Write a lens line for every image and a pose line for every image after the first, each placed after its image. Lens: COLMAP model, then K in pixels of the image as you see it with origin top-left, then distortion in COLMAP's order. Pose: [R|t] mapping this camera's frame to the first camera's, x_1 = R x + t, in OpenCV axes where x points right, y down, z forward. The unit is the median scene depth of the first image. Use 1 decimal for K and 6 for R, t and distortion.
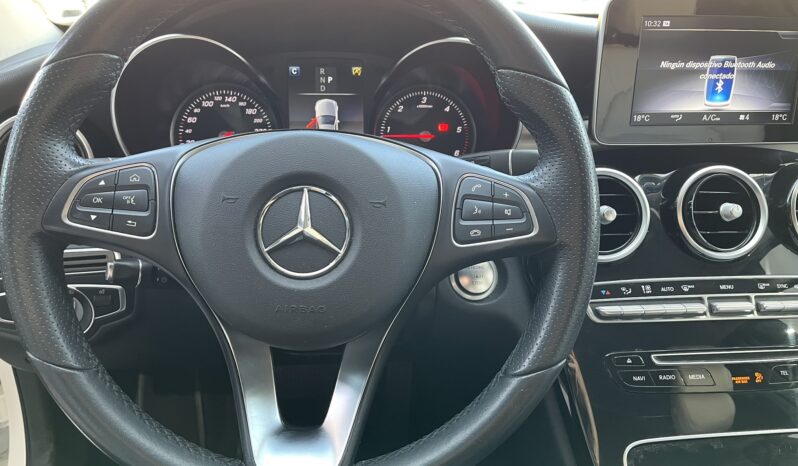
lens RADIAL K [[609.4, 0, 383.5], [0, 609.4, 228.3], [0, 0, 1]] dist [0.067252, -0.096207]
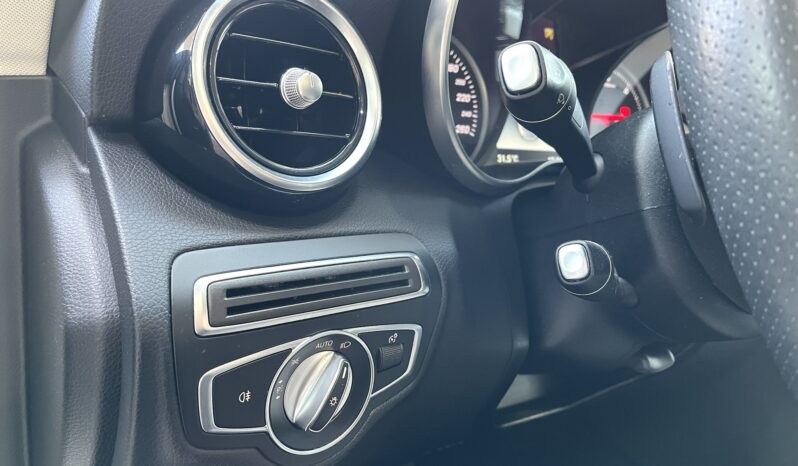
lens RADIAL K [[647.9, 0, 400.1], [0, 647.9, 230.1], [0, 0, 1]] dist [0.006909, -0.000178]
pose [[0.861920, -0.041784, 0.505319, -0.724609], [0.125058, 0.983329, -0.132001, 0.084918], [-0.491379, 0.176968, 0.852777, 0.502699]]
